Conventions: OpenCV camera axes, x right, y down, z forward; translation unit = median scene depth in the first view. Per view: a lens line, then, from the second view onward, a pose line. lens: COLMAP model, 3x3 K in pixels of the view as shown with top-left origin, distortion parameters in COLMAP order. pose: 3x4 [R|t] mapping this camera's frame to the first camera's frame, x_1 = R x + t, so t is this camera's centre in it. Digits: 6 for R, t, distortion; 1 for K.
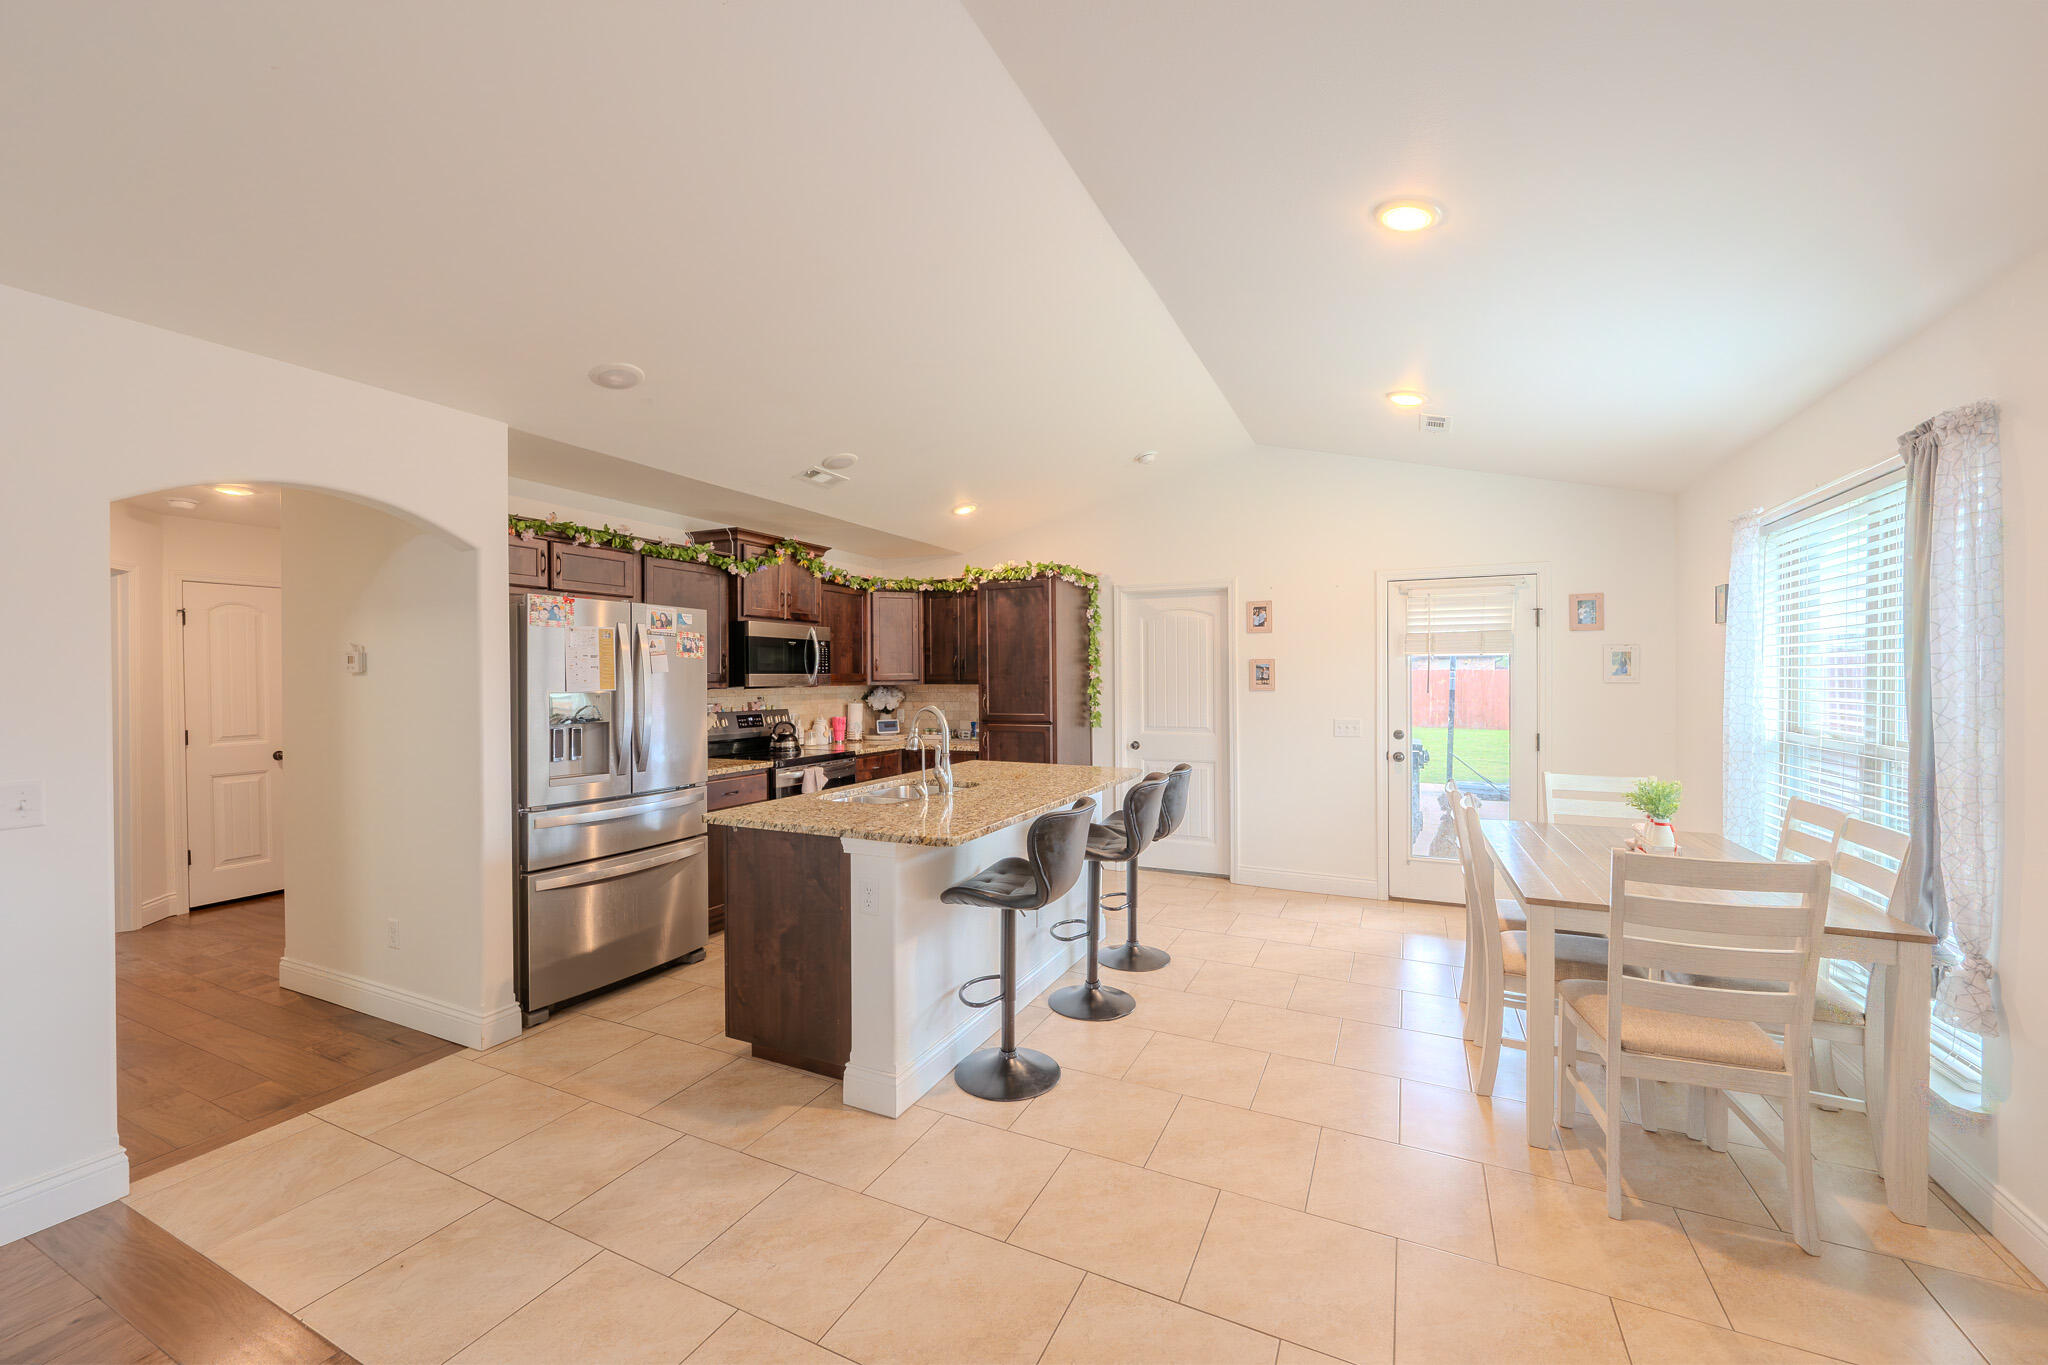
lens RADIAL K [[797.8, 0, 1020.2], [0, 797.8, 681.8], [0, 0, 1]] dist [-0.000315, -0.000075]
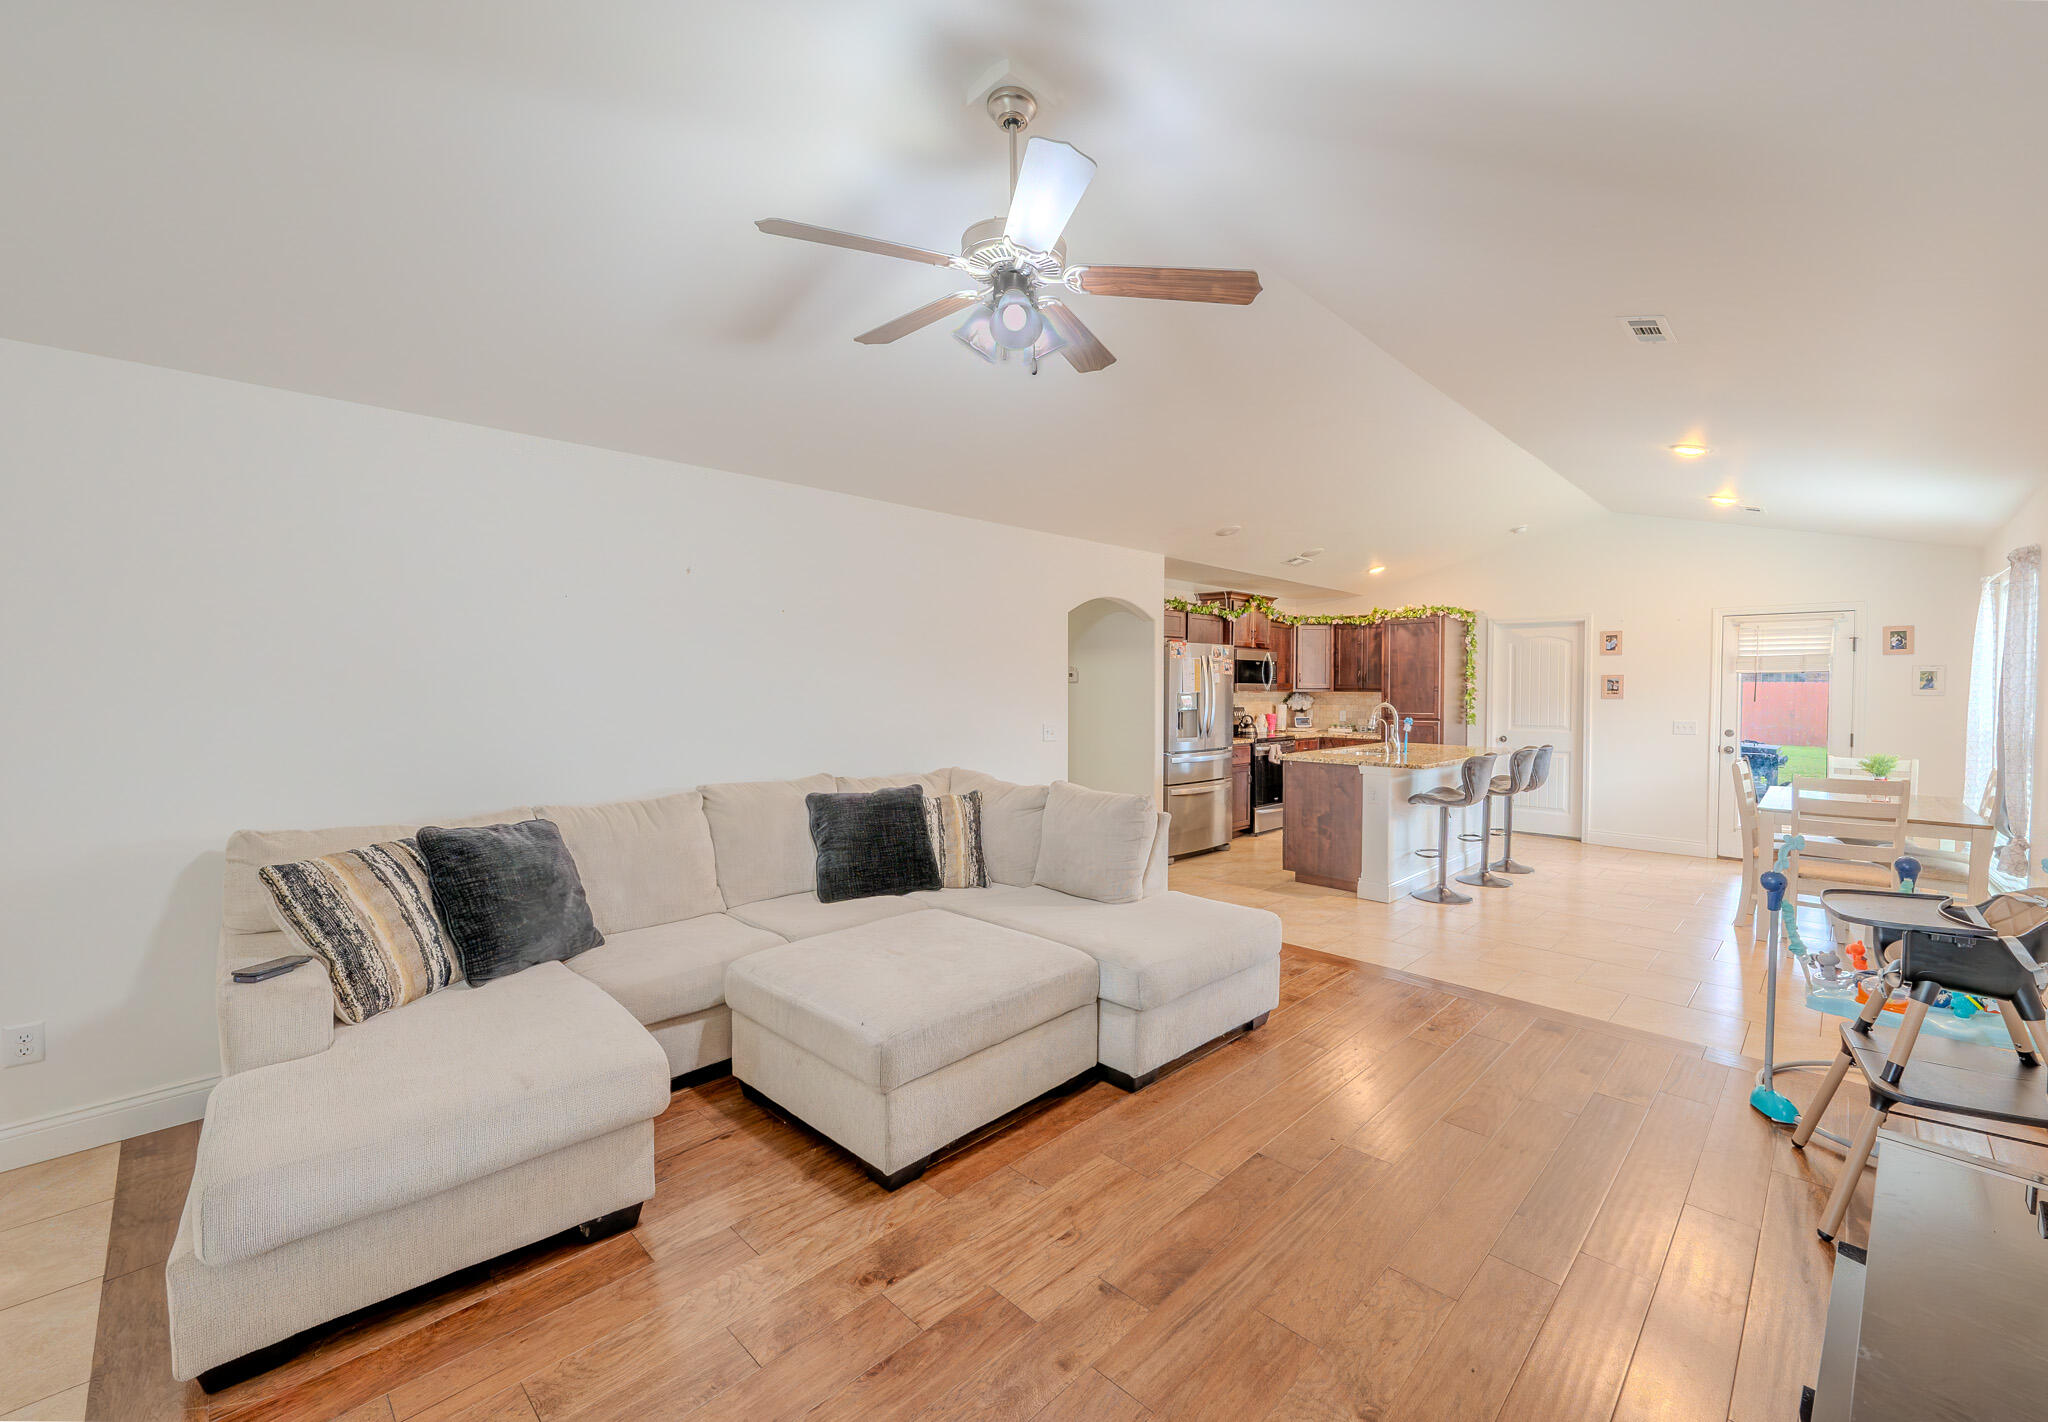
lens RADIAL K [[889.8, 0, 1031.0], [0, 889.8, 709.7], [0, 0, 1]] dist [-0.003543, -0.000169]
pose [[0.953262, 0.016401, -0.301700, -0.179686], [-0.010687, 0.999731, 0.020580, 0.009610], [0.301957, -0.016394, 0.953181, -0.730902]]
